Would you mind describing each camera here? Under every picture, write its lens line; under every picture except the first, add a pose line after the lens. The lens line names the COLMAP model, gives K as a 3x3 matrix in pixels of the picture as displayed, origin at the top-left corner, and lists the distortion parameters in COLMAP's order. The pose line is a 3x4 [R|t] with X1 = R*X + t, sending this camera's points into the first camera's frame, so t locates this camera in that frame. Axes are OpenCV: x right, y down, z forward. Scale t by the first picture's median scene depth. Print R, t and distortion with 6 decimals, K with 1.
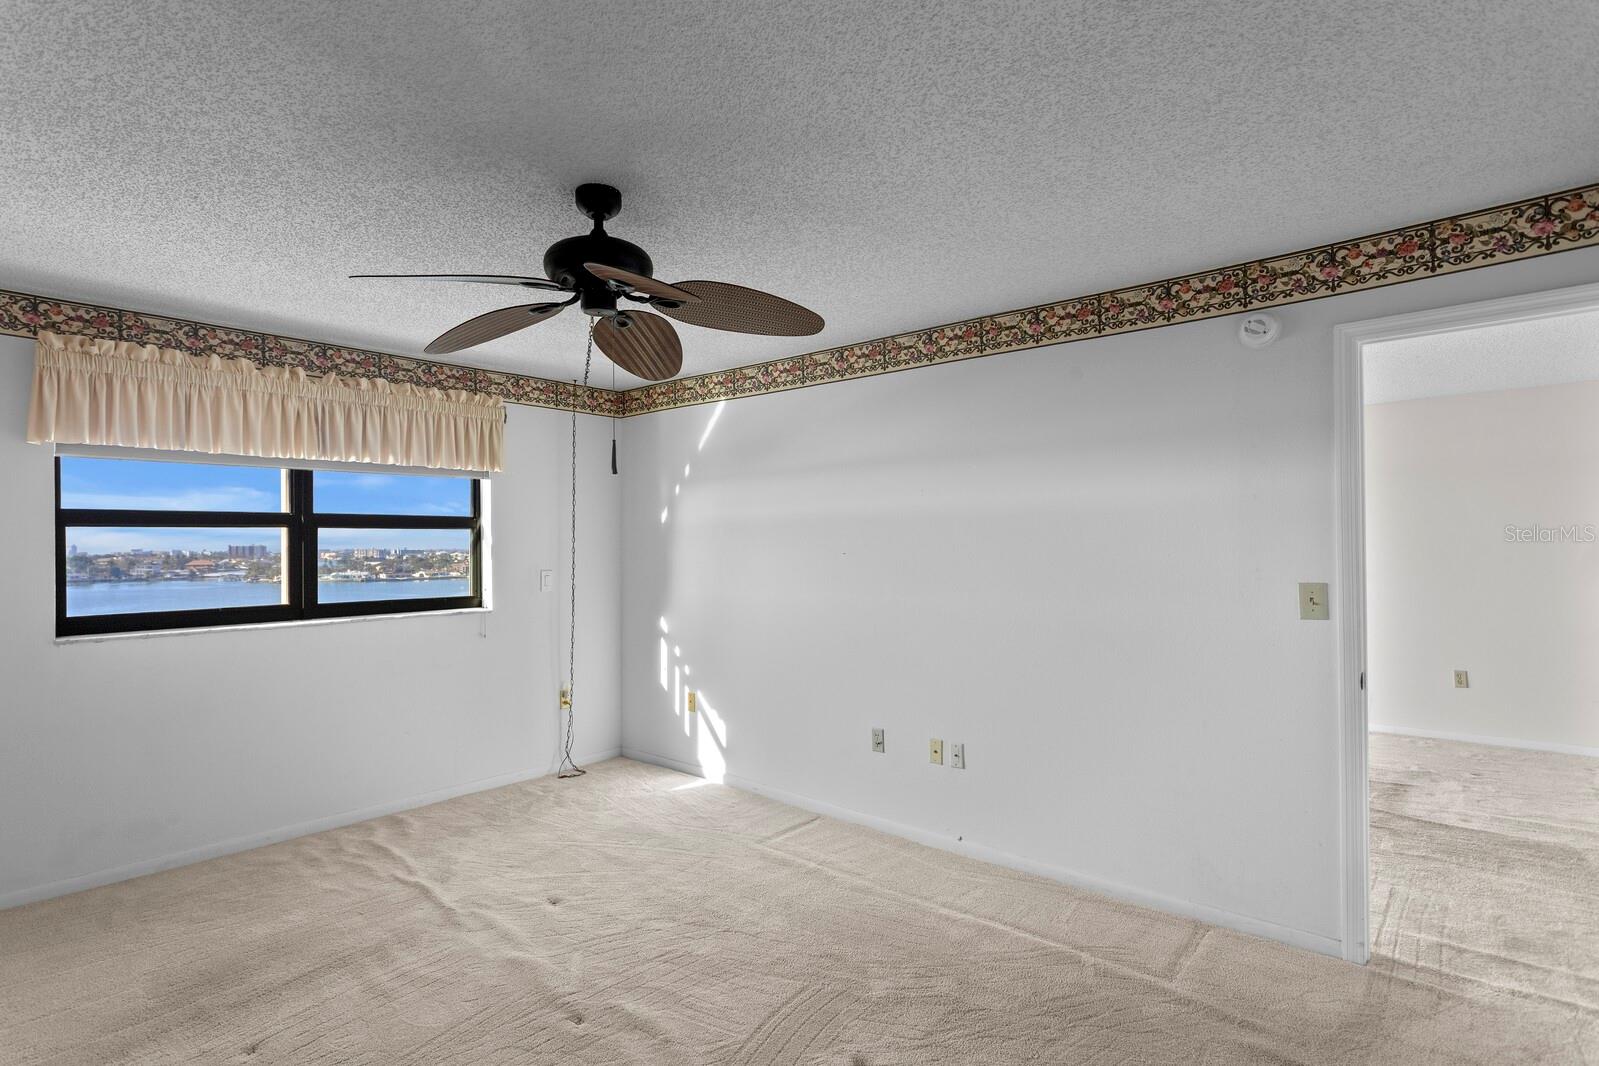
lens RADIAL K [[792.0, 0, 801.6], [0, 792.0, 541.1], [0, 0, 1]] dist [-0.014857, 0.007037]
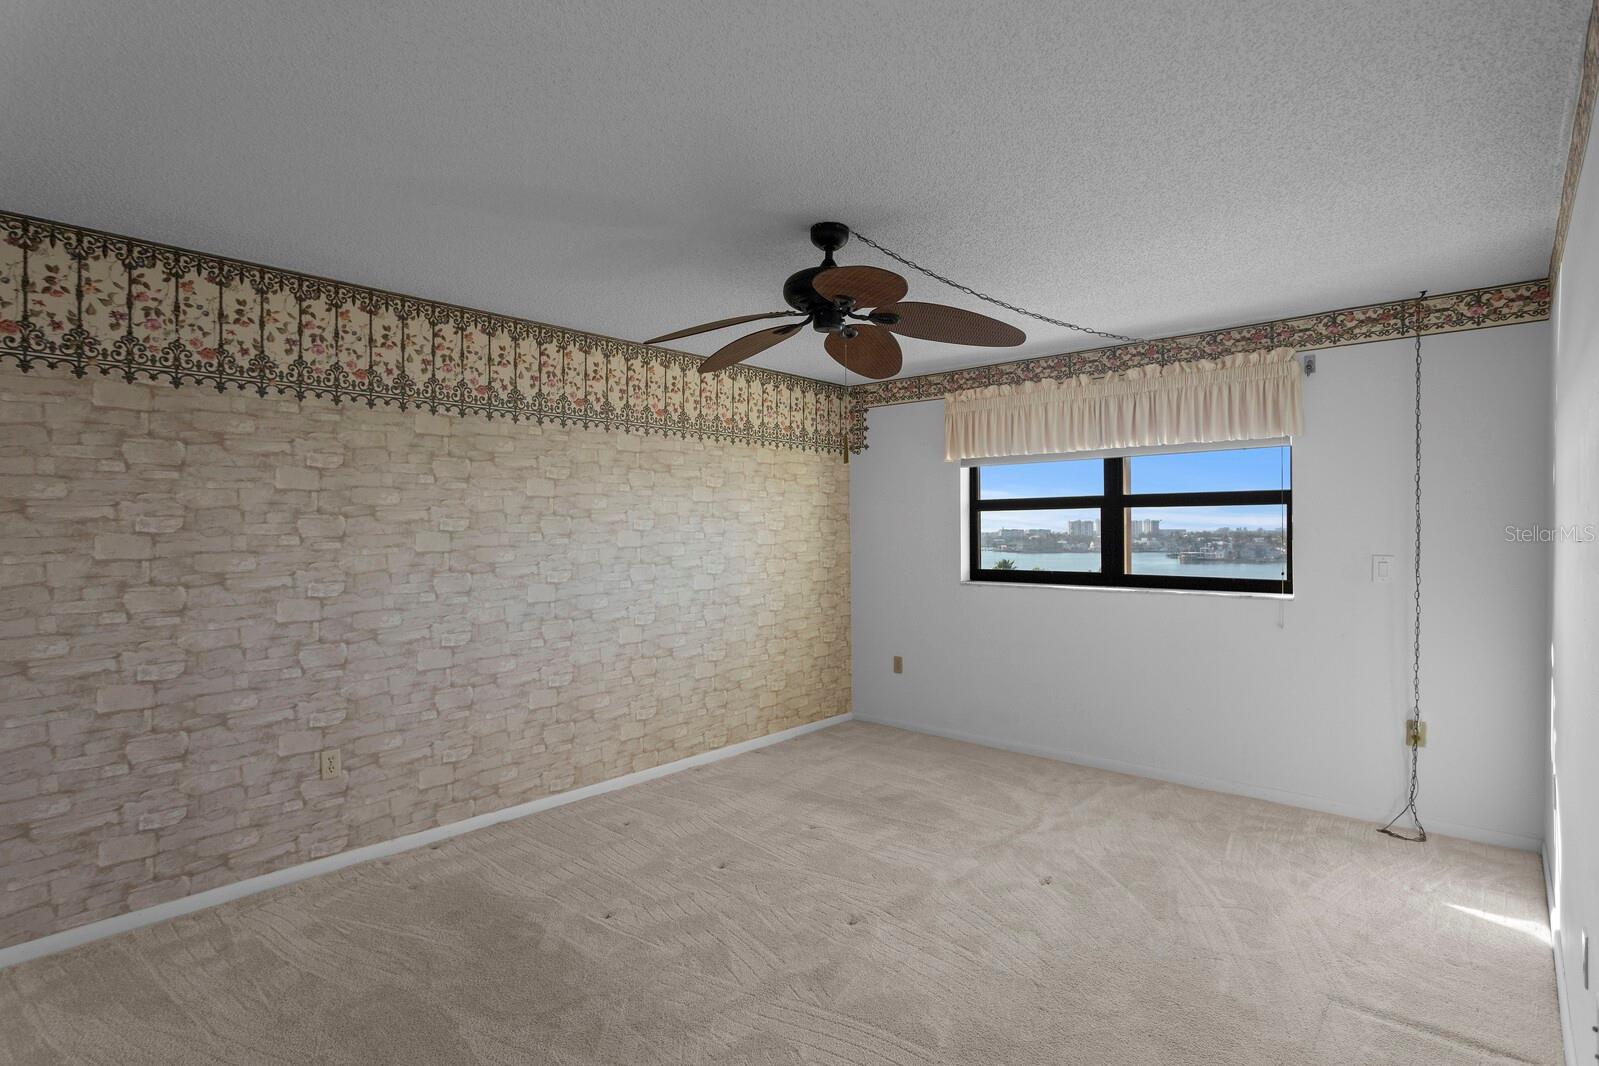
lens RADIAL K [[792.0, 0, 805.6], [0, 792.0, 528.1], [0, 0, 1]] dist [-0.014857, 0.007037]
pose [[-0.008711, 0.008460, -0.999926, 0.537093], [0.009729, 0.999918, 0.008375, -0.001144], [0.999915, -0.009655, -0.008793, 0.554883]]
